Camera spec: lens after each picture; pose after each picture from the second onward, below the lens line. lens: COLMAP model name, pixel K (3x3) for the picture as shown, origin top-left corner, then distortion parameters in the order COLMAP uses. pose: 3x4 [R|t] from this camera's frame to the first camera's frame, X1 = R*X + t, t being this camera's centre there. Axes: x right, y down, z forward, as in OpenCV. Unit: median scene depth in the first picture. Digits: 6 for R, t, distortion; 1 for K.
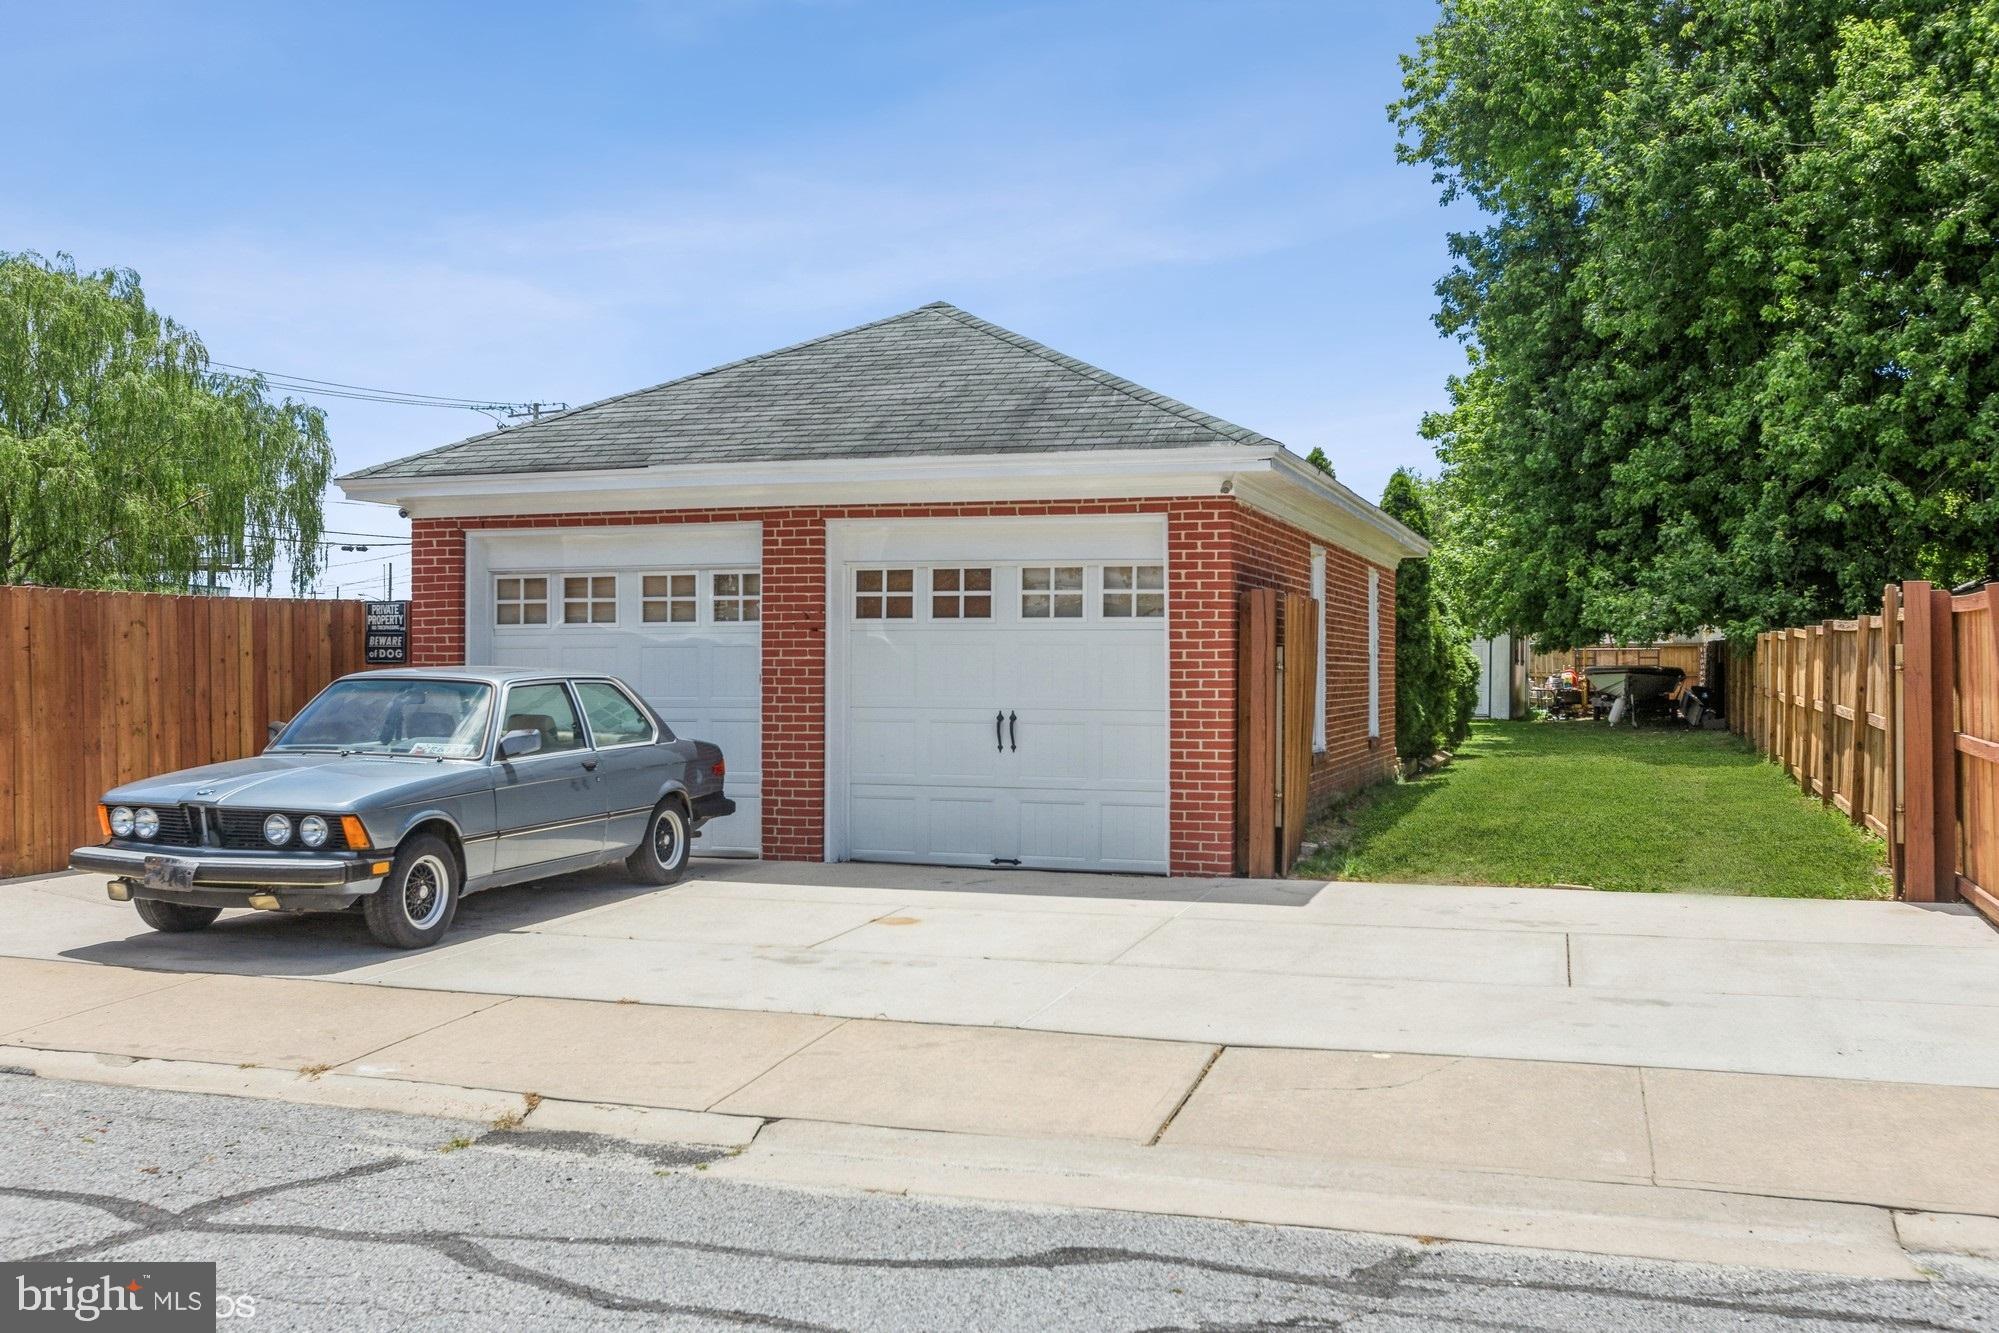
lens RADIAL K [[1906.5, 0, 996.0], [0, 1906.5, 670.2], [0, 0, 1]] dist [0.005961, 0.000000]
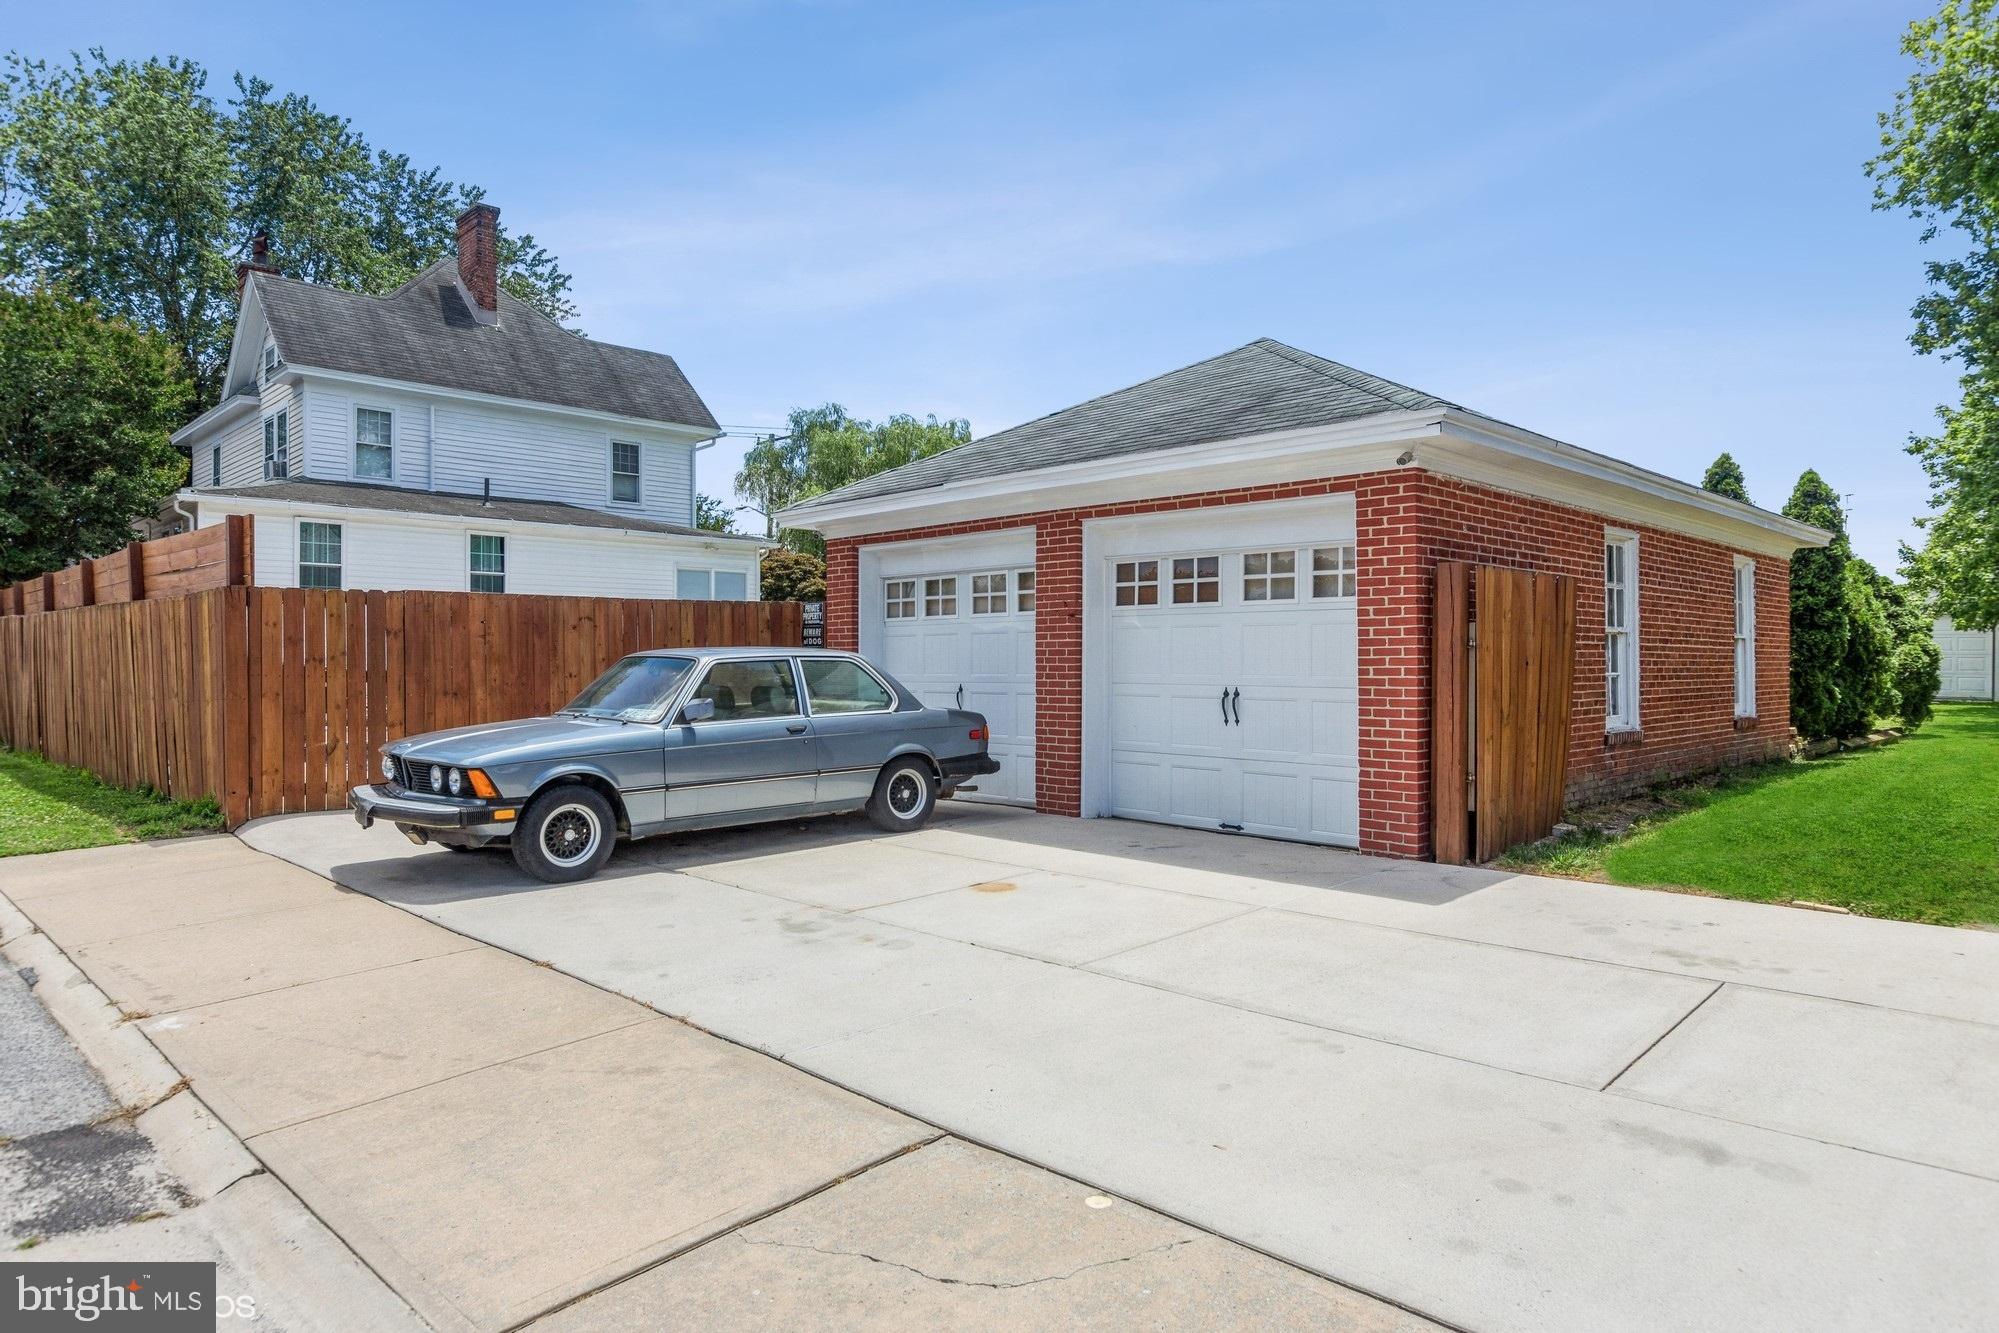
lens RADIAL K [[1199.2, 0, 1002.1], [0, 1199.2, 659.5], [0, 0, 1]] dist [0.000173, 0.004415]
pose [[0.888865, -0.002236, -0.458163, 0.212748], [0.000831, 0.999994, -0.003268, 0.007990], [0.458168, 0.002524, 0.888862, 0.354663]]
